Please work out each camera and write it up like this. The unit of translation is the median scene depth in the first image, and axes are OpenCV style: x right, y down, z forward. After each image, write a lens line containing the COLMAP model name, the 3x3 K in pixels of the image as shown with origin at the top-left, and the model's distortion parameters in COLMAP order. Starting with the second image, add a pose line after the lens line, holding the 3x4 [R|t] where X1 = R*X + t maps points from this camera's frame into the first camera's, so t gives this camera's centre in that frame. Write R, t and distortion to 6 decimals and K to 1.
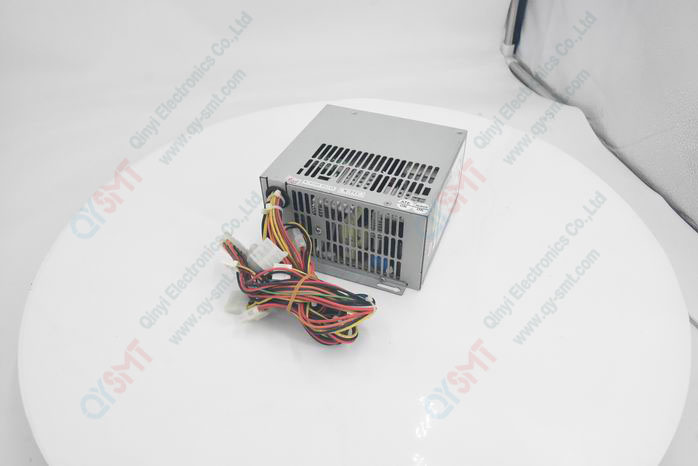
lens RADIAL K [[462.4, 0, 349.0], [0, 462.4, 233.0], [0, 0, 1]] dist [-0.002808, -0.000413]
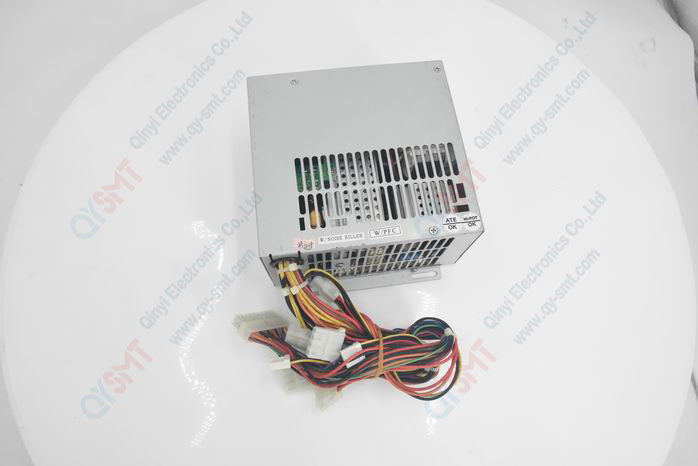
lens RADIAL K [[462.4, 0, 349.0], [0, 462.4, 233.0], [0, 0, 1]] dist [-0.002808, -0.000413]
pose [[0.864609, -0.459120, 0.204109, -0.202774], [0.312661, 0.809629, 0.496733, -0.478976], [-0.393313, -0.365662, 0.843562, 0.323564]]
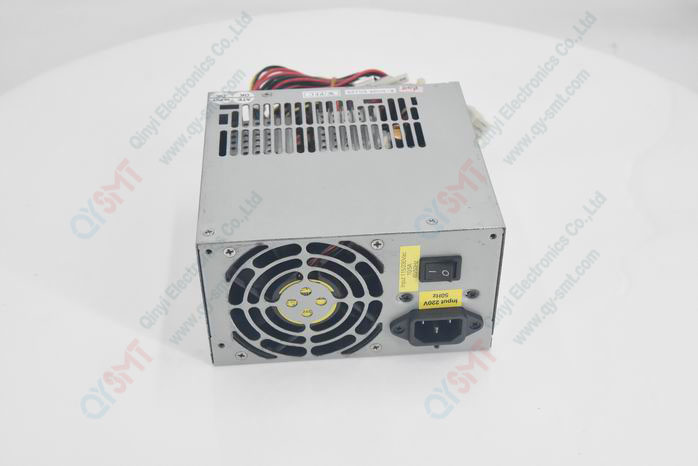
lens RADIAL K [[948.3, 0, 349.0], [0, 948.3, 233.0], [0, 0, 1]] dist [0.012739, 0.004915]
pose [[-0.893716, 0.309058, -0.325199, 0.486820], [-0.276210, 0.192148, 0.941694, -1.372042], [0.353524, 0.931430, -0.086361, 1.271830]]
